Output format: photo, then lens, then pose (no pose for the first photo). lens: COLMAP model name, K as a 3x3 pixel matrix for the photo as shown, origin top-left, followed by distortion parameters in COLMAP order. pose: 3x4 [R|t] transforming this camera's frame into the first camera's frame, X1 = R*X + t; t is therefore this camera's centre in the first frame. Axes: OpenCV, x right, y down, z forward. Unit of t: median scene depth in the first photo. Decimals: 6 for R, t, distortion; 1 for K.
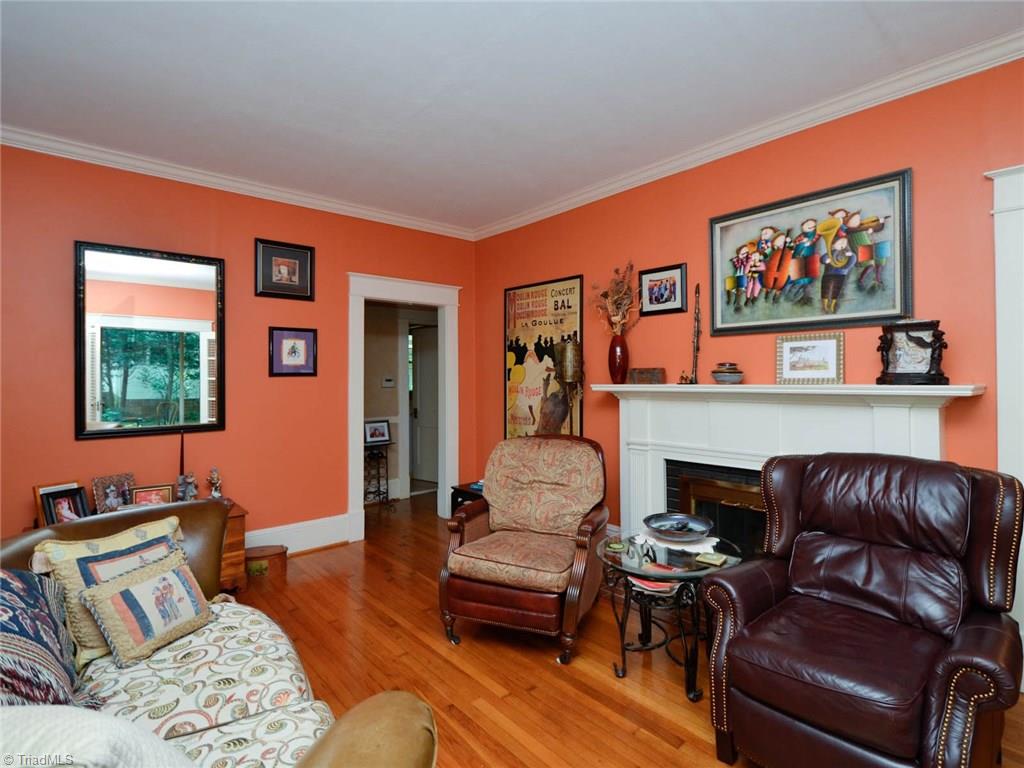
lens RADIAL K [[518.7, 0, 514.5], [0, 518.7, 374.8], [0, 0, 1]] dist [-0.001808, -0.000632]
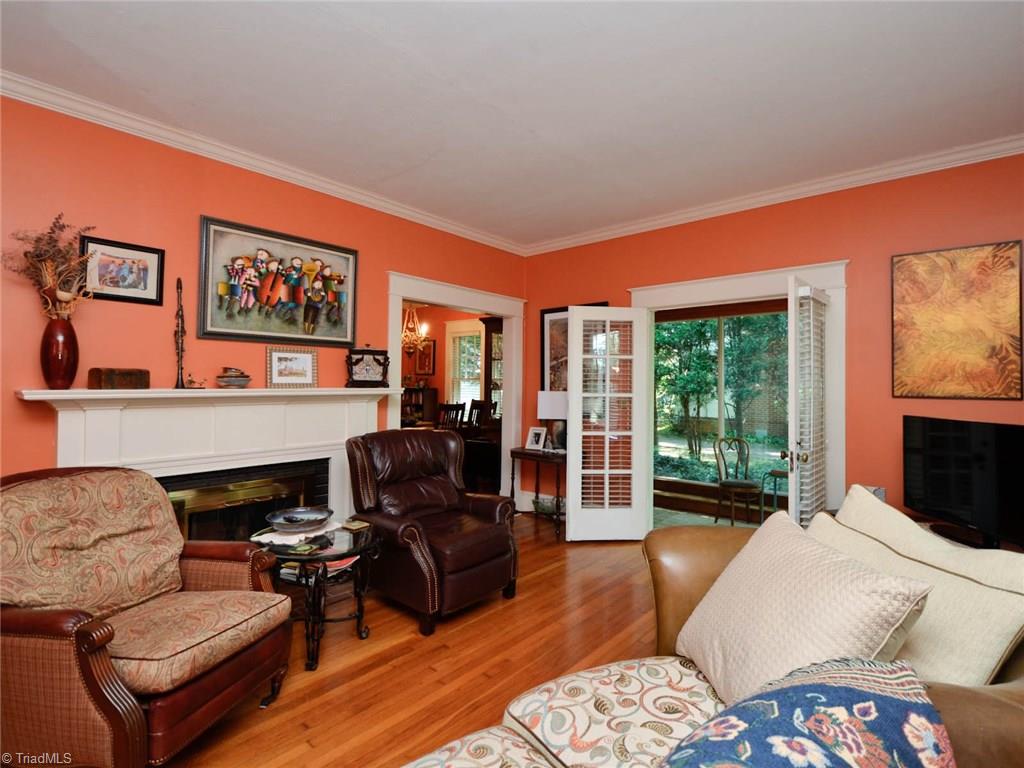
lens RADIAL K [[518.7, 0, 514.5], [0, 518.7, 374.8], [0, 0, 1]] dist [-0.001808, -0.000632]
pose [[-0.160305, 0.019137, 0.986882, -0.724944], [-0.012939, 0.999685, -0.021487, 0.006183], [-0.986983, -0.016214, -0.160007, 0.646647]]
